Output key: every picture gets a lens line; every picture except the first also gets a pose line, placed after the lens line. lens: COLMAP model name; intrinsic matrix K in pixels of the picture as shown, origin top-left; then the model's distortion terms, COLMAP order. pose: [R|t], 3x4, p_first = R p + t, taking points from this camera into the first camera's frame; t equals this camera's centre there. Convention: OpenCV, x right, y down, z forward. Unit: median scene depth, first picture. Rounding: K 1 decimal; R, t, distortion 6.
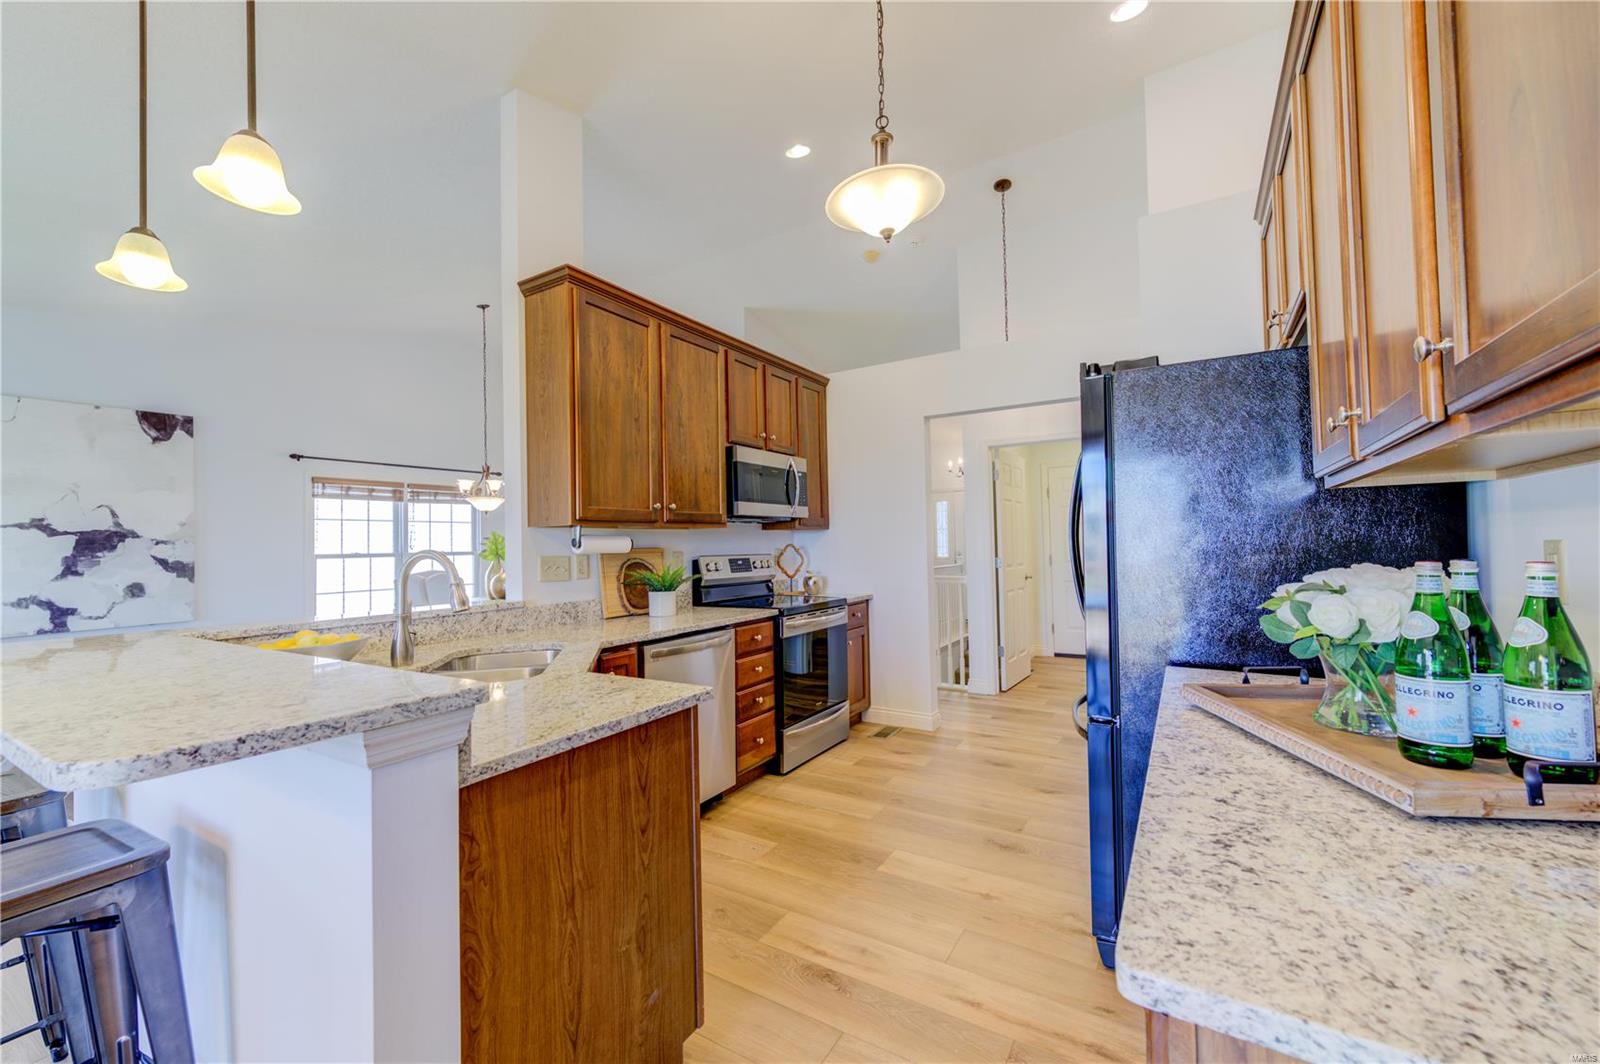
lens RADIAL K [[626.7, 0, 799.9], [0, 626.7, 530.1], [0, 0, 1]] dist [0.007312, -0.001822]
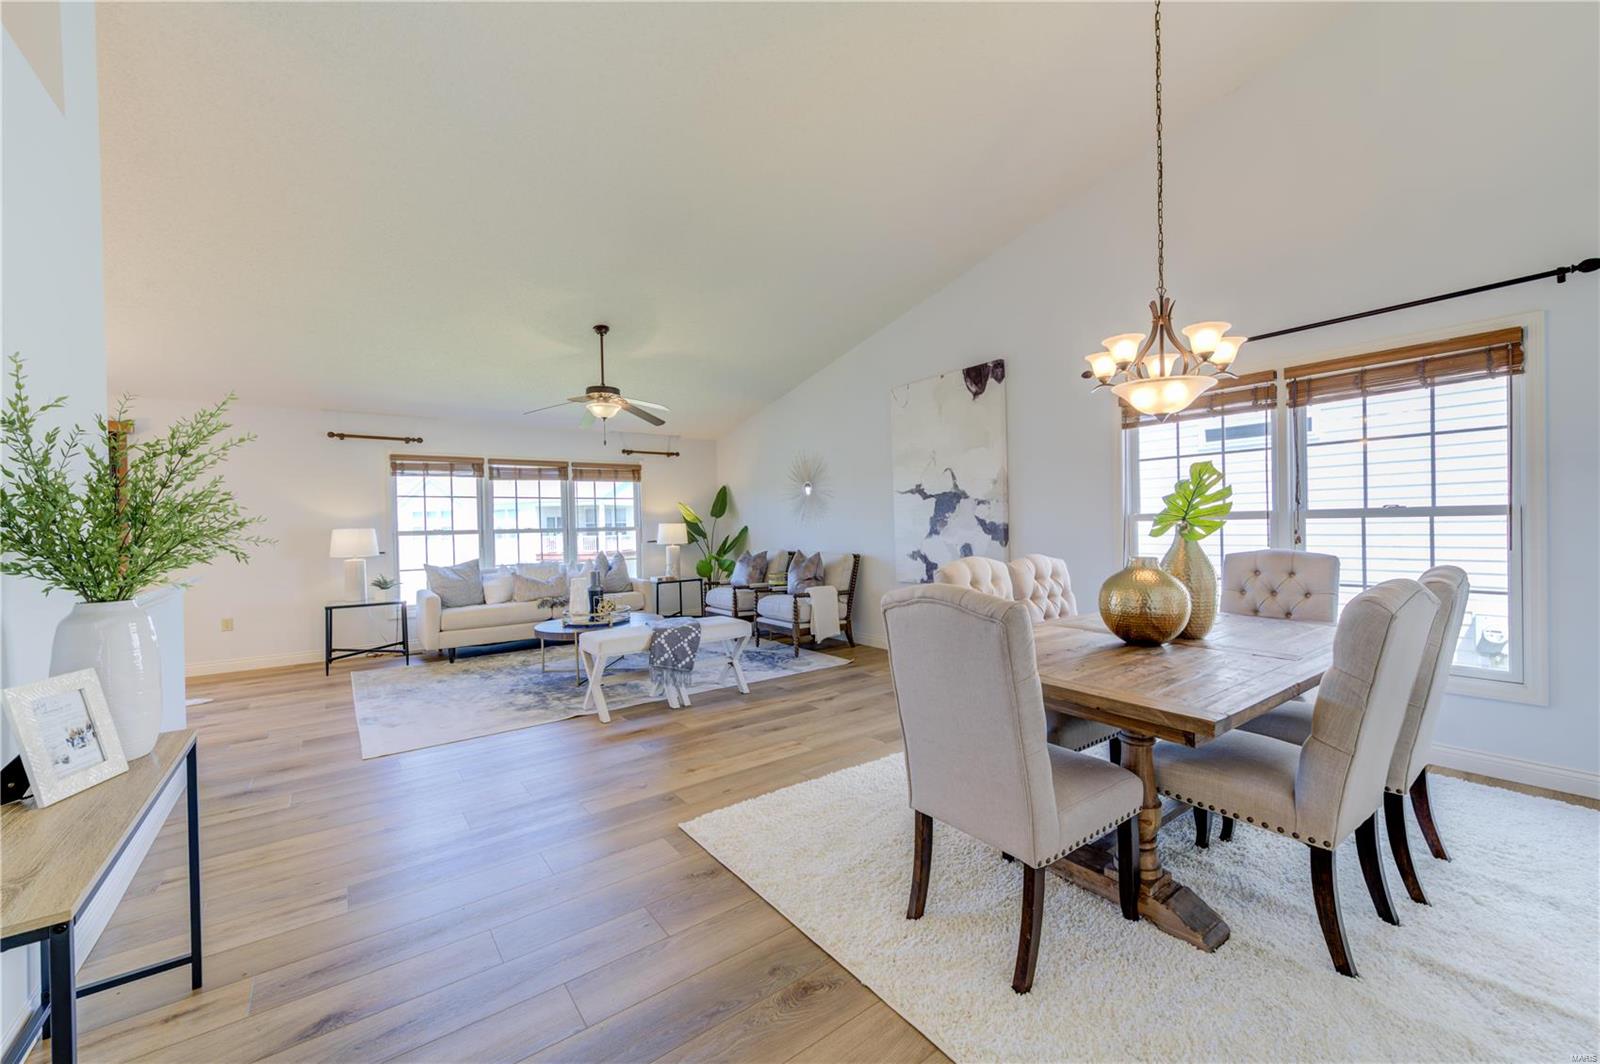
lens RADIAL K [[626.7, 0, 798.4], [0, 626.7, 530.8], [0, 0, 1]] dist [0.007312, -0.001822]
pose [[-0.362109, 0.035061, -0.931476, -0.034000], [0.050209, 0.998575, 0.018068, 0.031998], [0.930783, -0.040226, -0.363353, 1.102583]]
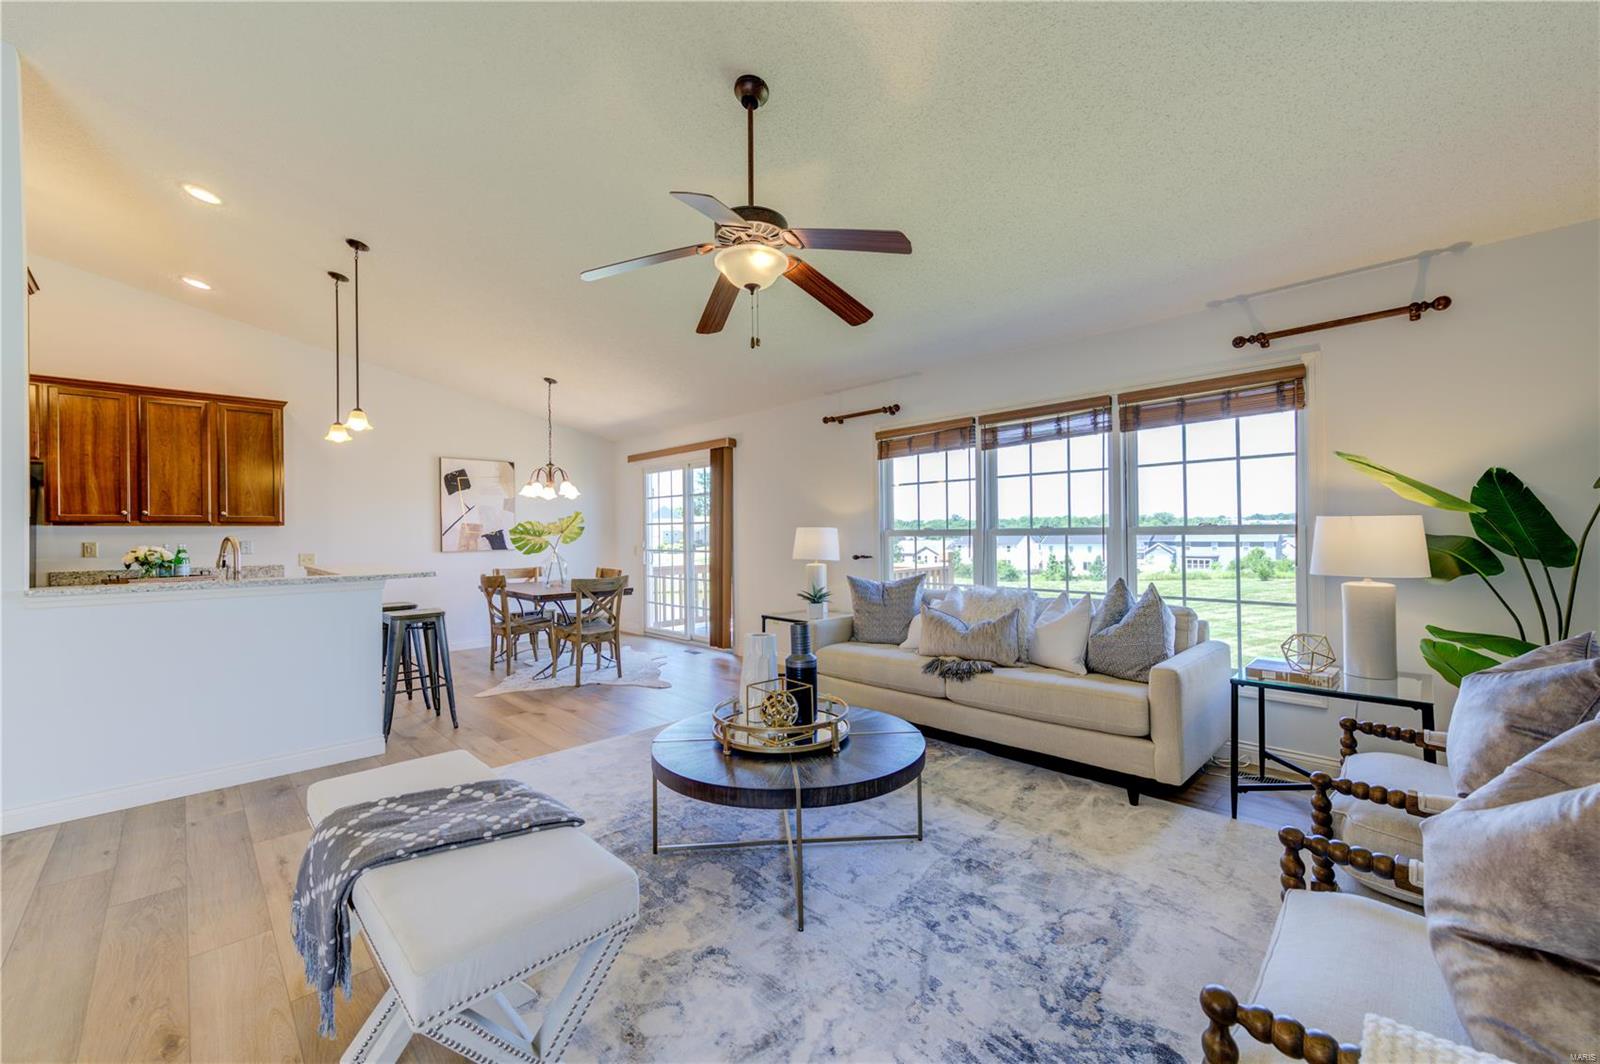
lens RADIAL K [[626.7, 0, 797.7], [0, 626.7, 531.6], [0, 0, 1]] dist [0.007312, -0.001822]
pose [[-0.970734, 0.031283, 0.238109, -0.982414], [0.023958, 0.999148, -0.033597, 0.045820], [-0.238958, -0.026909, -0.970657, 0.883557]]
